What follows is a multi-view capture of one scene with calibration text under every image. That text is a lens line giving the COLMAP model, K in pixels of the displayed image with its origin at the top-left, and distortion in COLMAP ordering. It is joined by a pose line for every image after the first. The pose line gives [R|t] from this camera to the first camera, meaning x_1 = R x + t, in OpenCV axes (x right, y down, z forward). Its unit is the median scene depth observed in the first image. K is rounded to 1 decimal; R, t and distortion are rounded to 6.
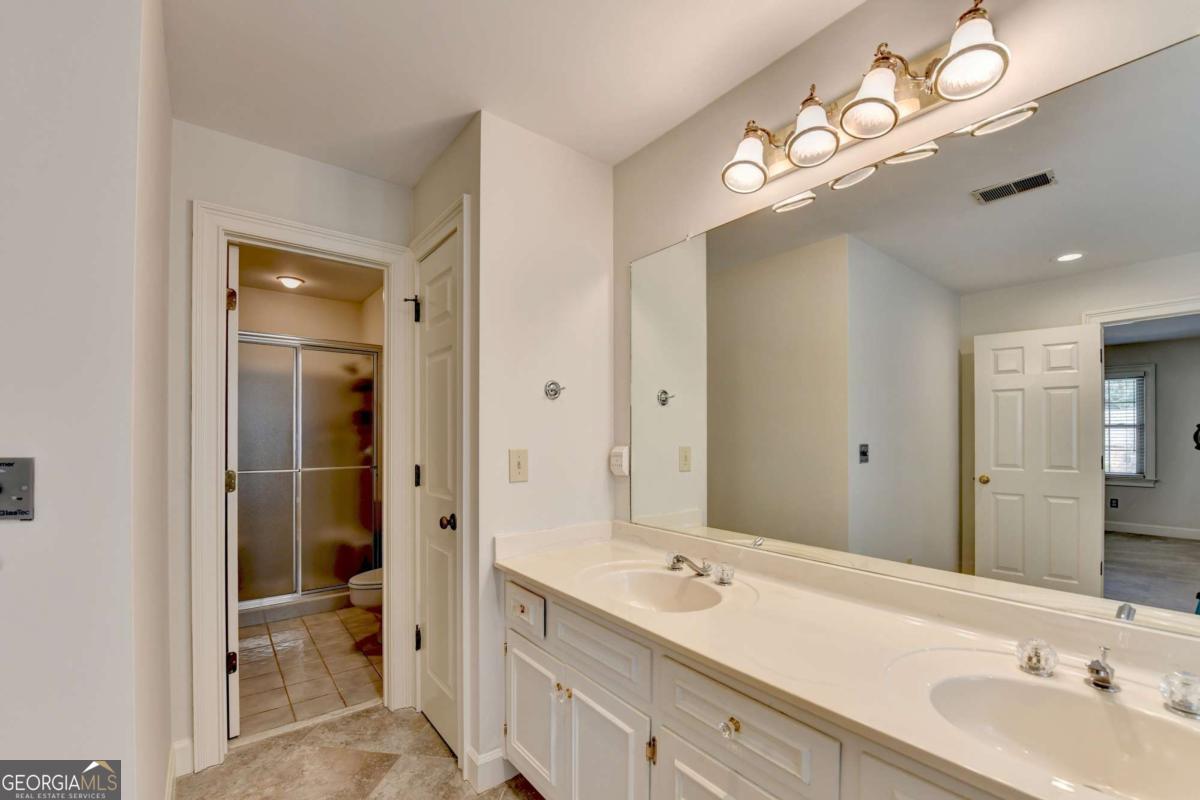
lens RADIAL K [[501.5, 0, 593.0], [0, 501.5, 429.7], [0, 0, 1]] dist [-0.017524, 0.000071]
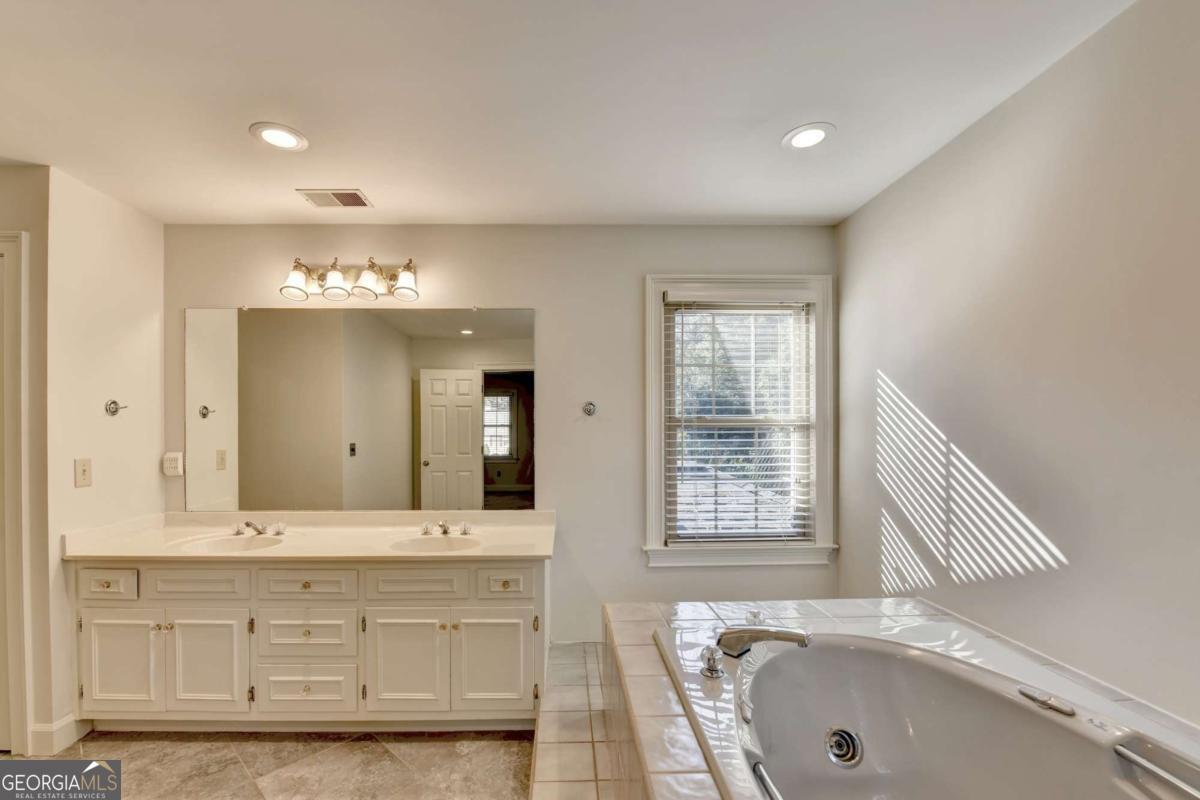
lens RADIAL K [[501.5, 0, 593.0], [0, 501.5, 429.7], [0, 0, 1]] dist [-0.017524, 0.000071]
pose [[0.562801, -0.006793, 0.826564, -0.385891], [-0.002355, 0.999949, 0.009821, -0.038768], [-0.826589, -0.007474, 0.562756, -0.577463]]
